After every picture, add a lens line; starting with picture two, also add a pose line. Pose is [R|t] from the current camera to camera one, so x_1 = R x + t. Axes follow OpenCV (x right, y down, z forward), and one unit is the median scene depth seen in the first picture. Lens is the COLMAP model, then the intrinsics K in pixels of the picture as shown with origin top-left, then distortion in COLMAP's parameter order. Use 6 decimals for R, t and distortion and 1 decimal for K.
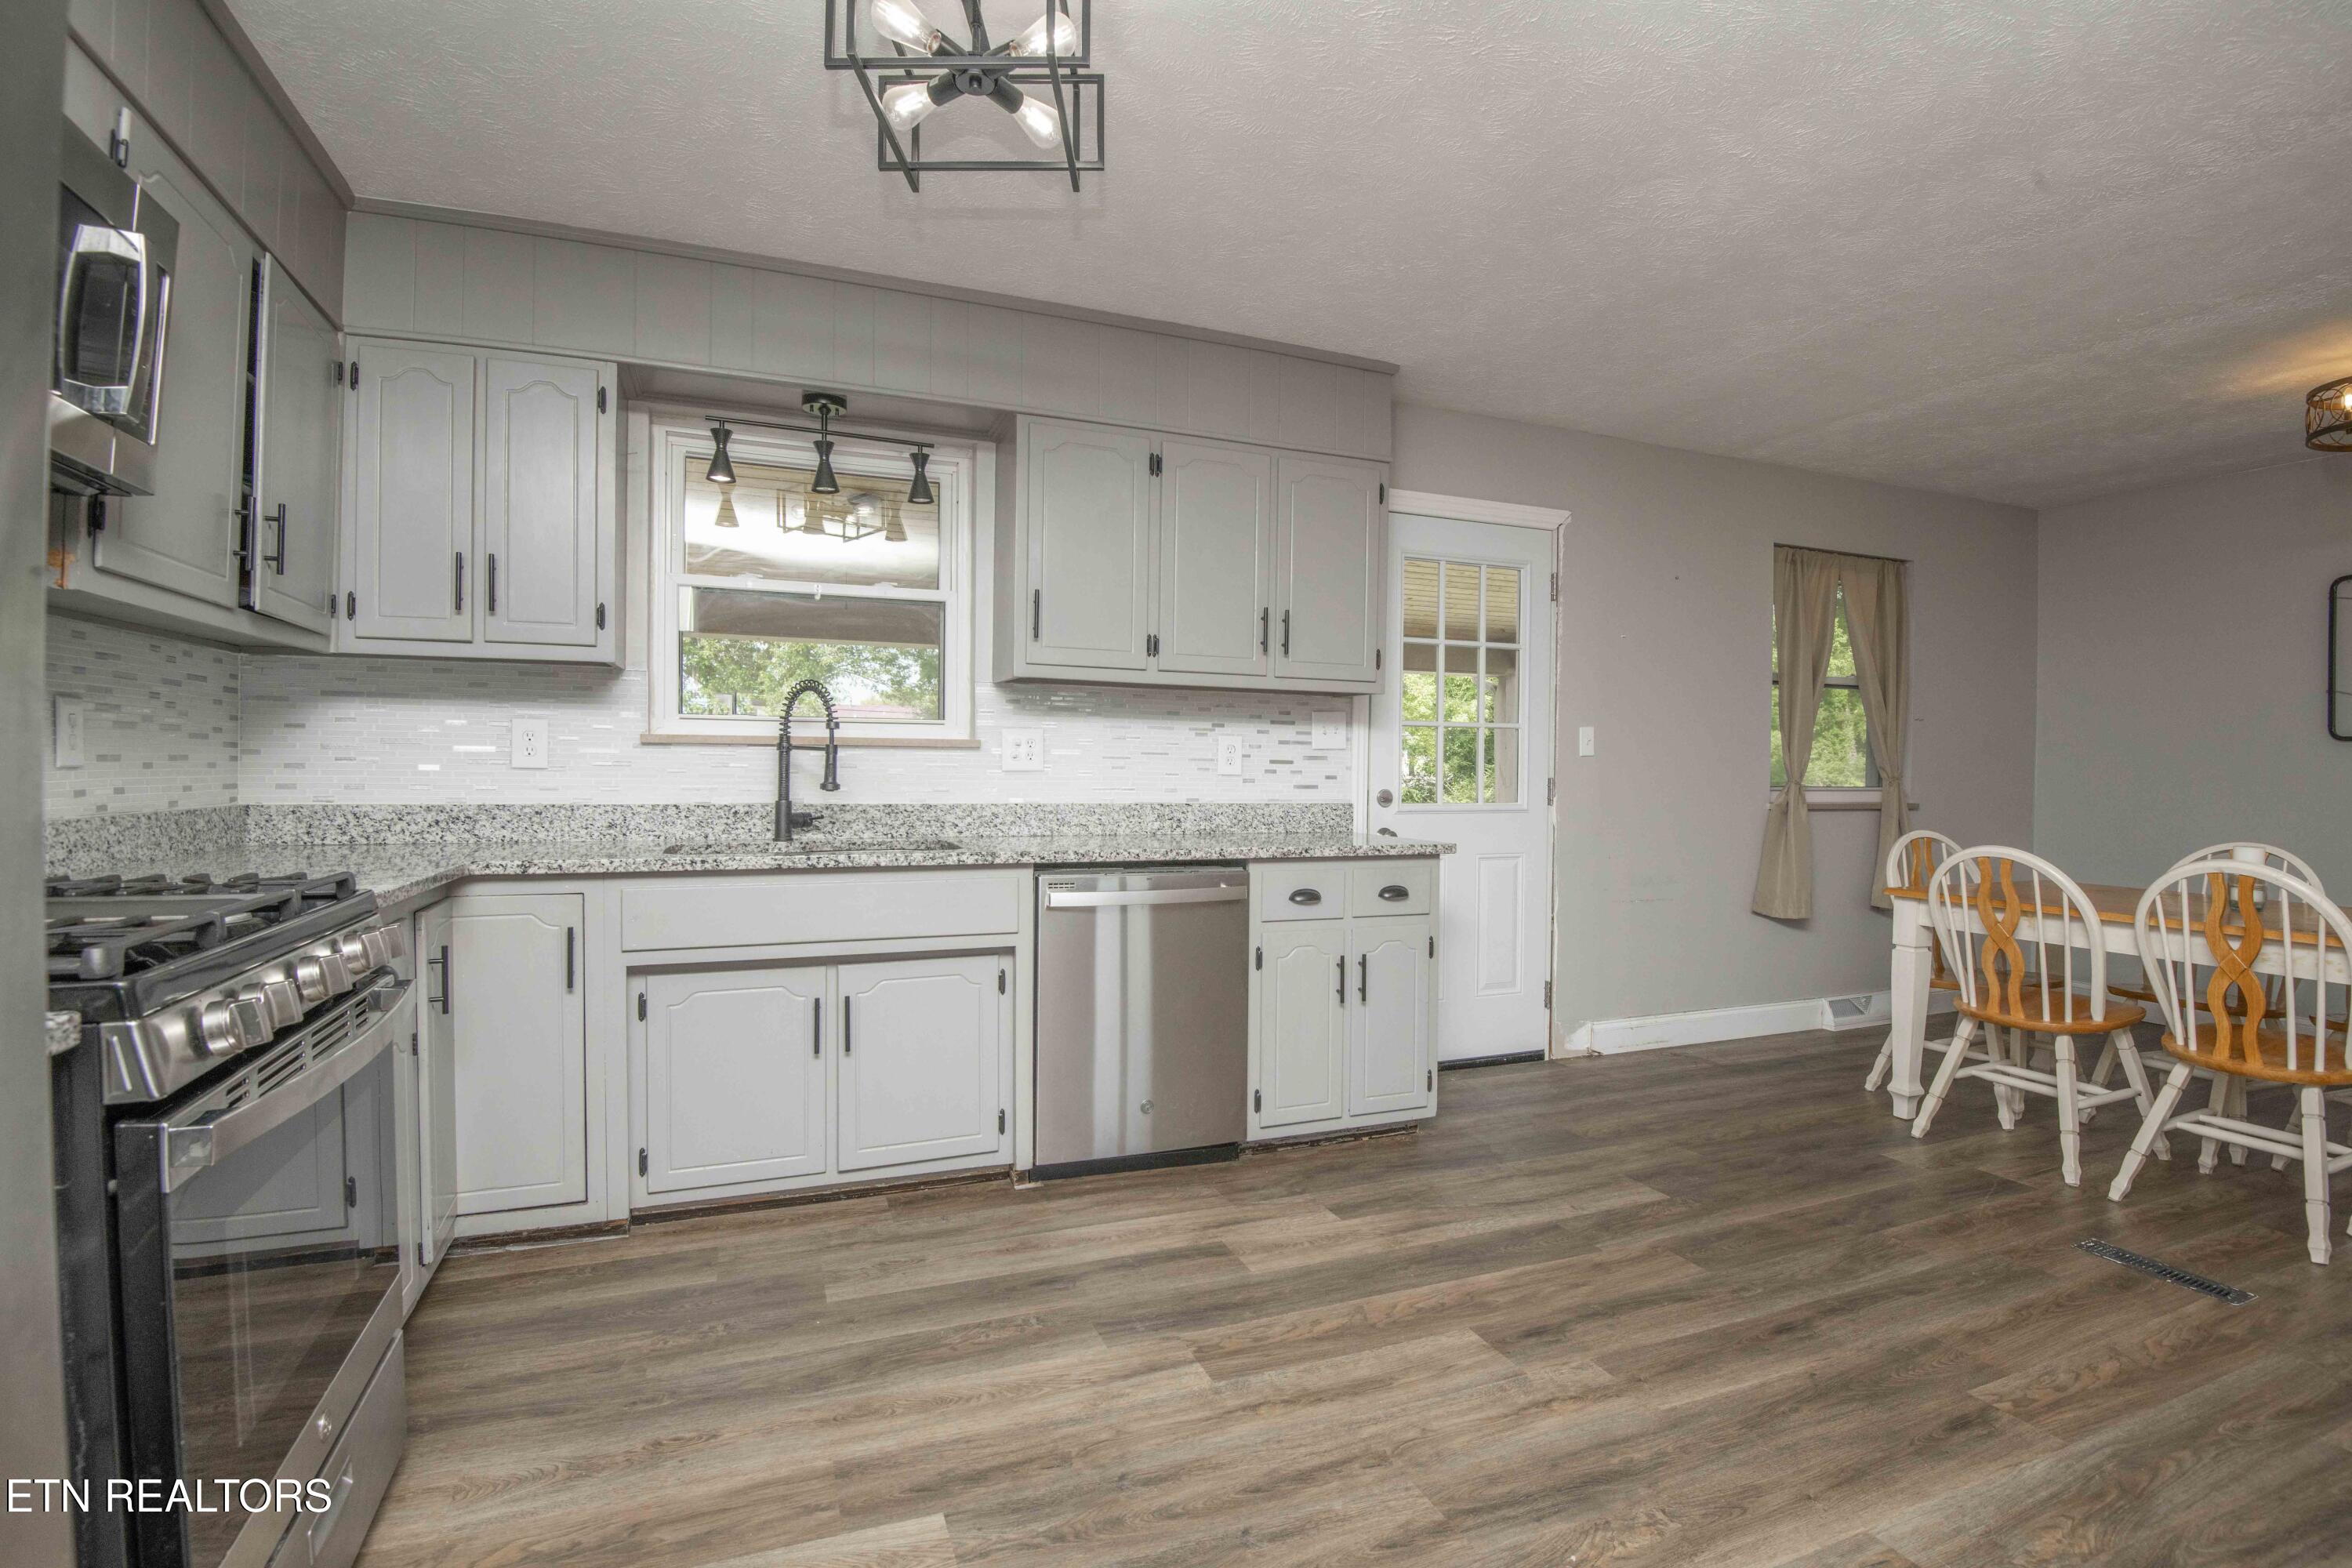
lens RADIAL K [[1105.1, 0, 1168.3], [0, 1105.1, 769.8], [0, 0, 1]] dist [-0.001958, -0.000587]
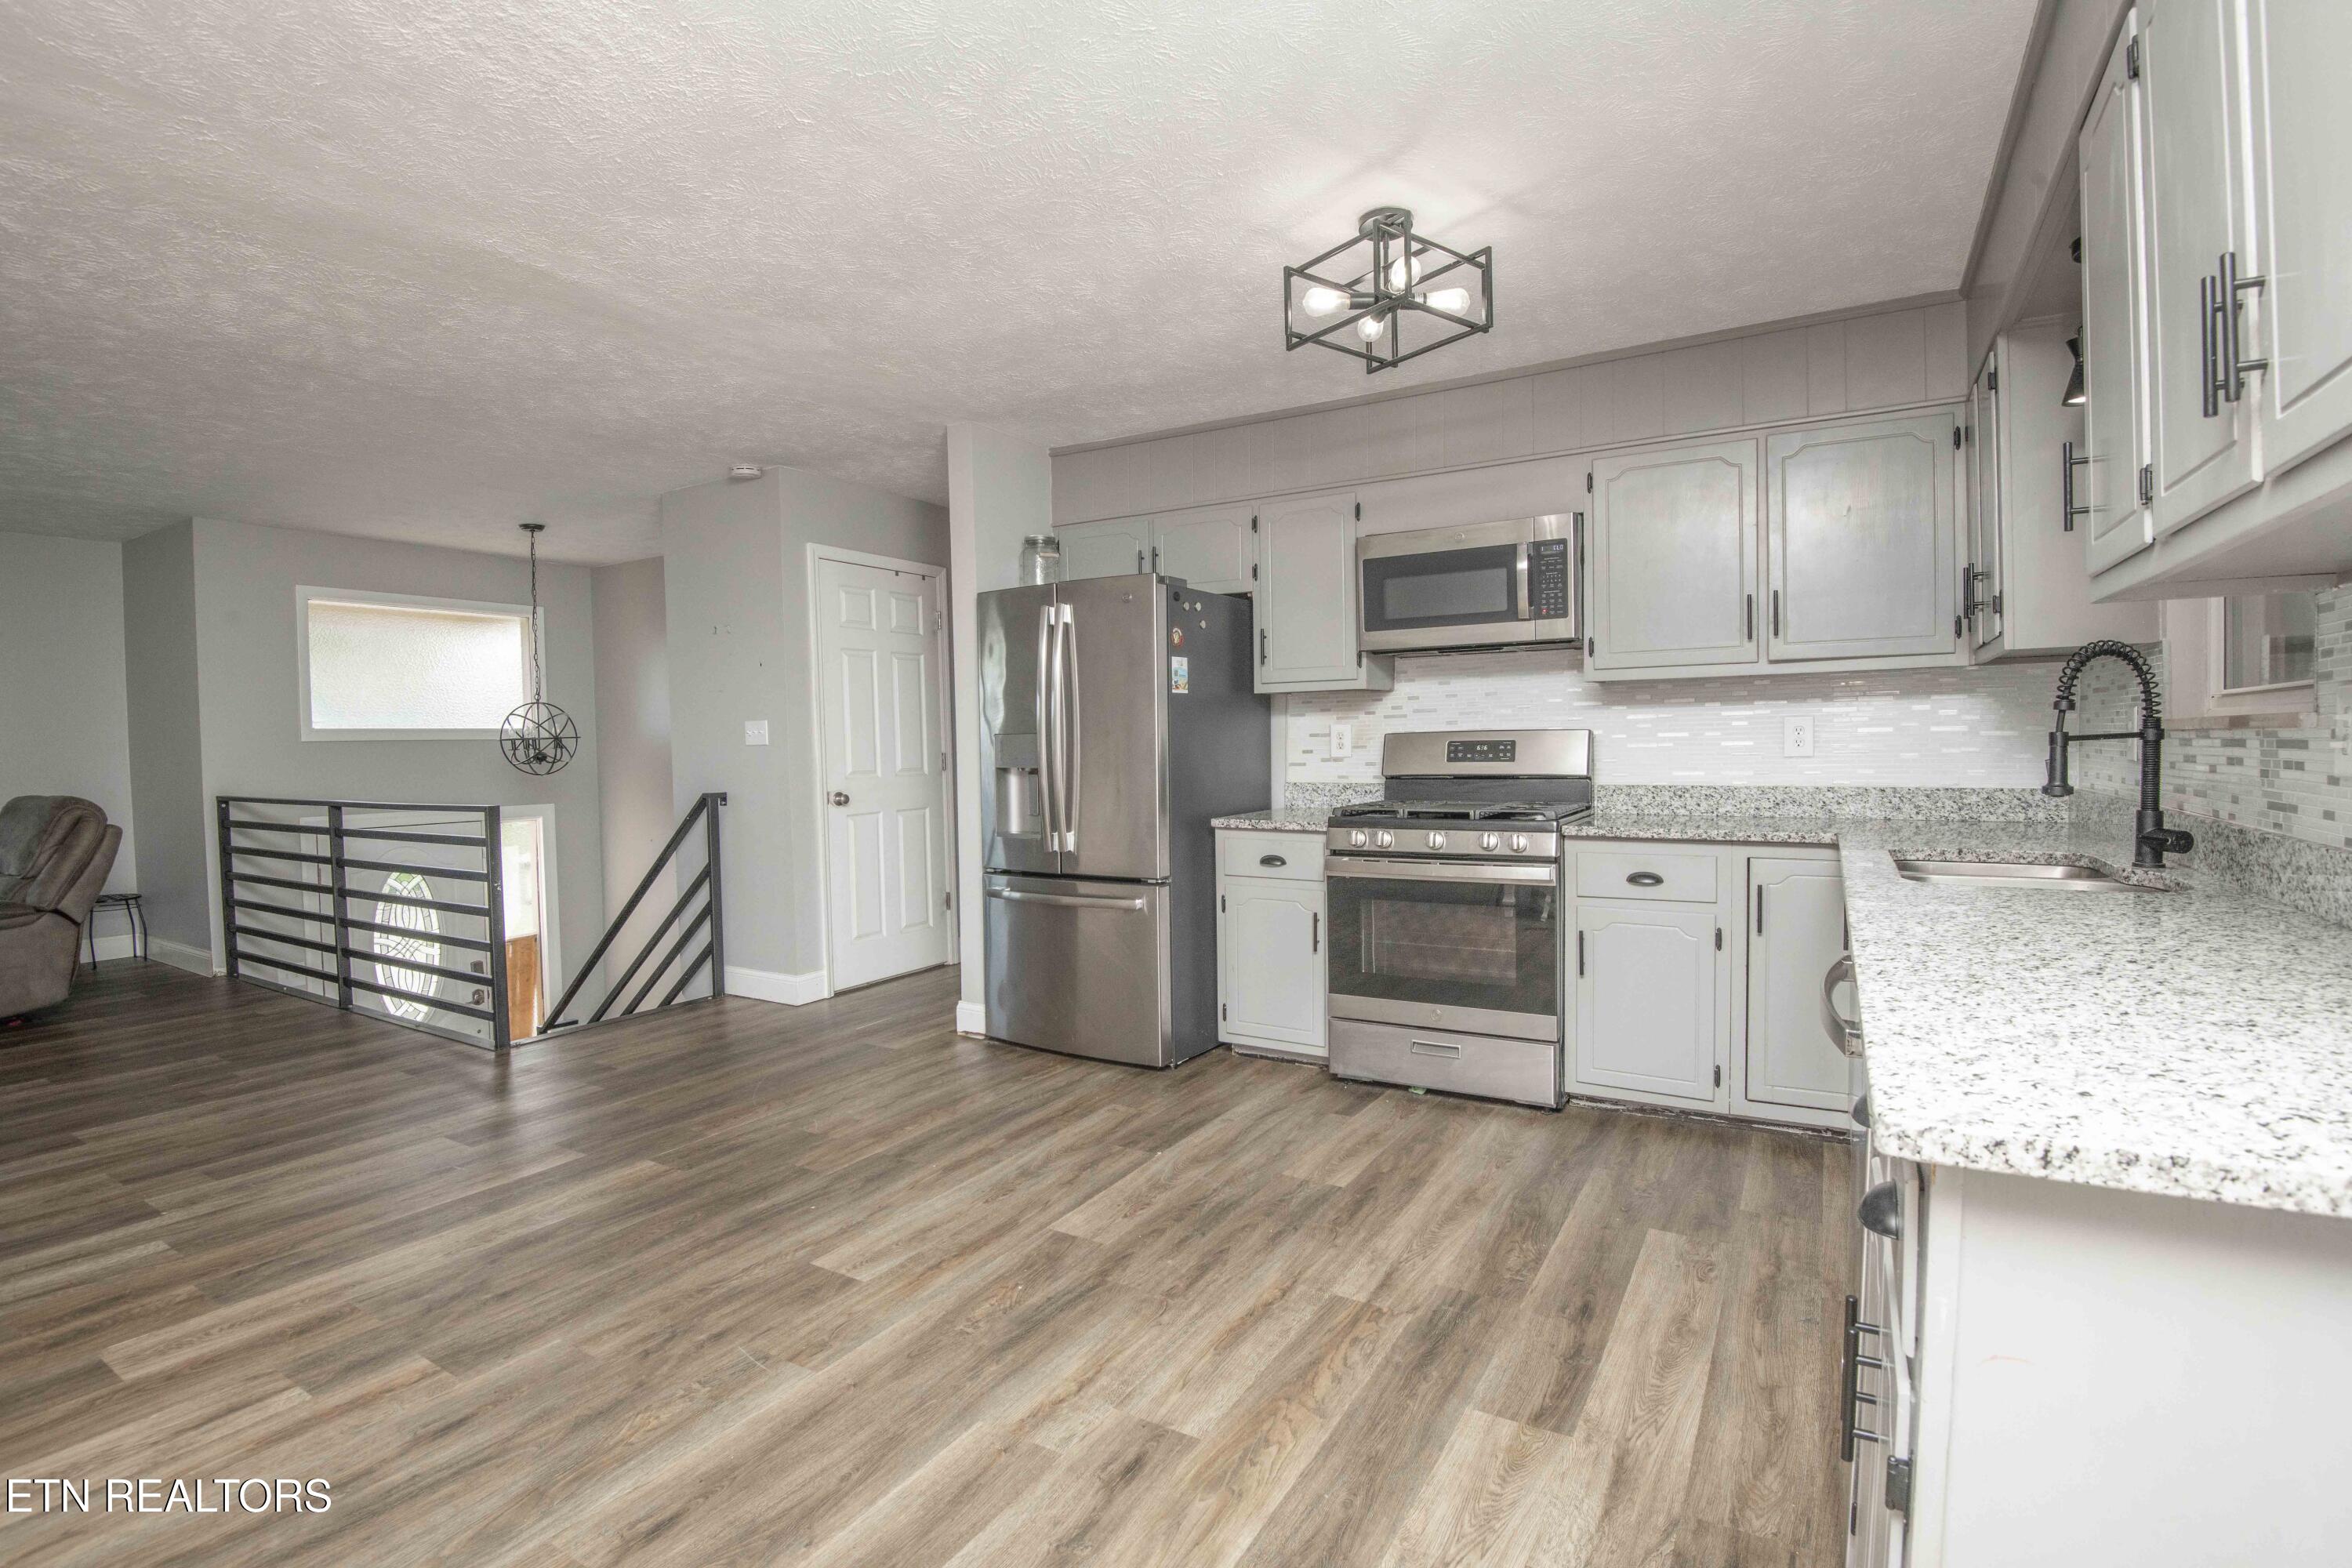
lens RADIAL K [[1105.1, 0, 1167.9], [0, 1105.1, 768.5], [0, 0, 1]] dist [-0.001958, -0.000587]
pose [[-0.795096, 0.008091, -0.606429, 0.847610], [-0.003784, 0.999825, 0.018301, -0.009842], [0.606471, 0.016846, -0.794927, 1.757507]]
